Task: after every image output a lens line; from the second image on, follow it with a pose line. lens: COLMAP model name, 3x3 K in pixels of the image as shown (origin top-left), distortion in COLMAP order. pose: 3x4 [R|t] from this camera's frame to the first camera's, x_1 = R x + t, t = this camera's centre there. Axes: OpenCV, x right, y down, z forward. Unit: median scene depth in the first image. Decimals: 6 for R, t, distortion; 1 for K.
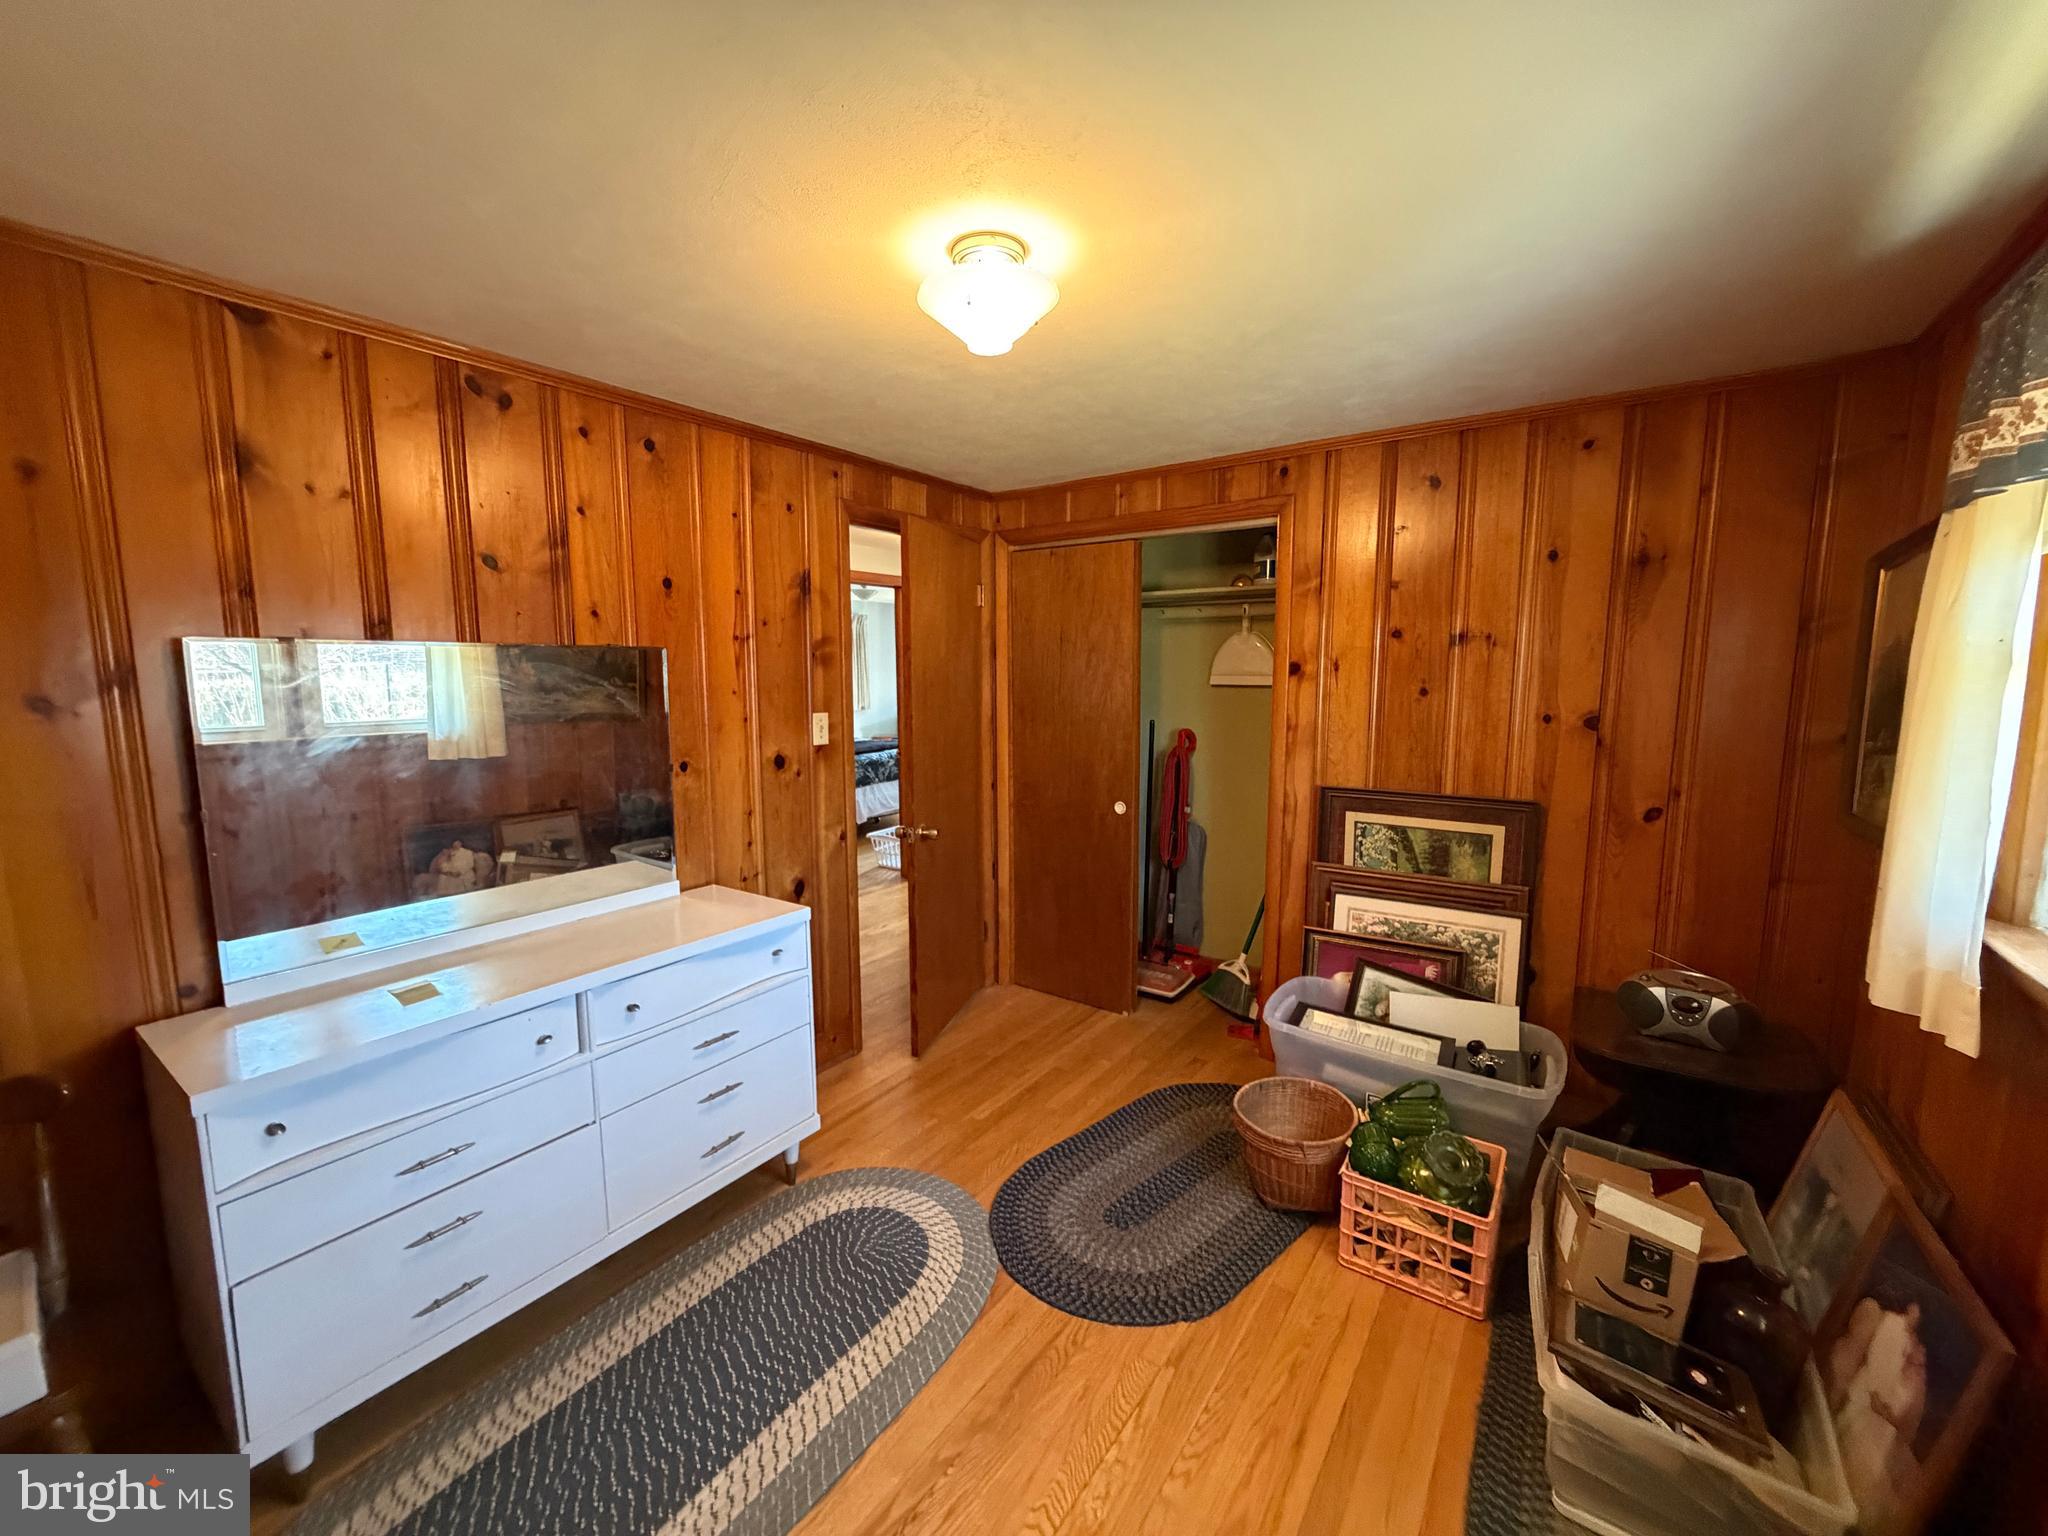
lens RADIAL K [[816.9, 0, 1022.2], [0, 816.9, 766.6], [0, 0, 1]] dist [0.001090, 0.000145]
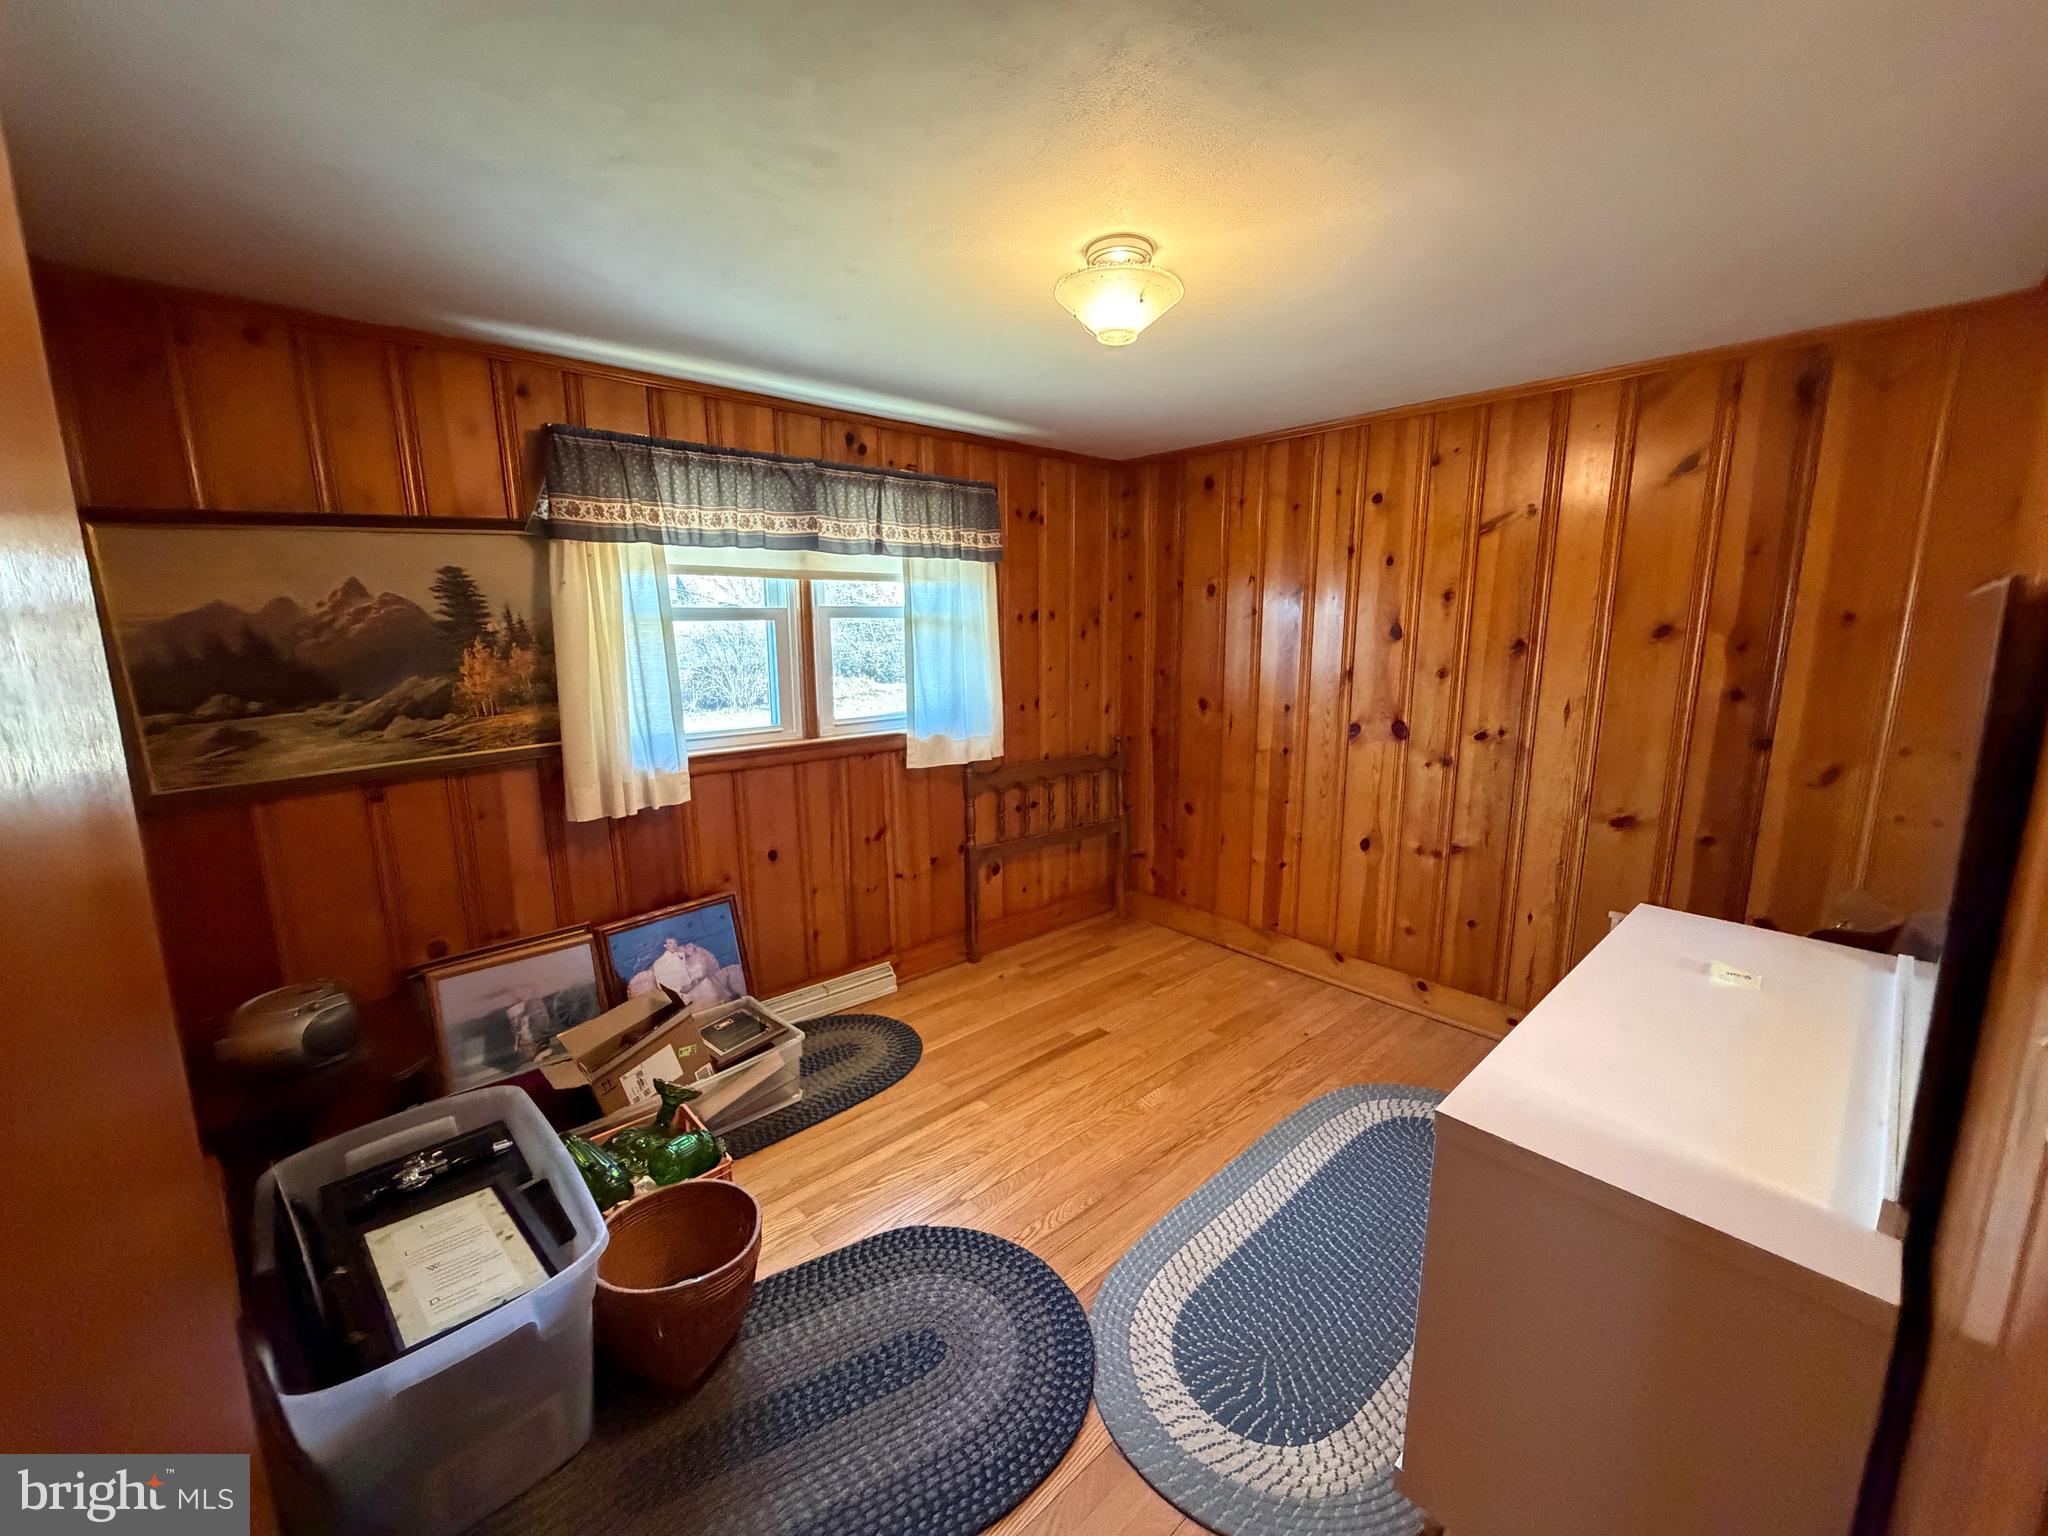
lens RADIAL K [[816.9, 0, 1025.2], [0, 816.9, 769.2], [0, 0, 1]] dist [0.001090, 0.000145]
pose [[-0.977130, -0.027021, 0.210921, -0.130675], [0.037583, 0.954333, 0.296373, -0.208388], [-0.209297, 0.297522, -0.931491, 1.660280]]
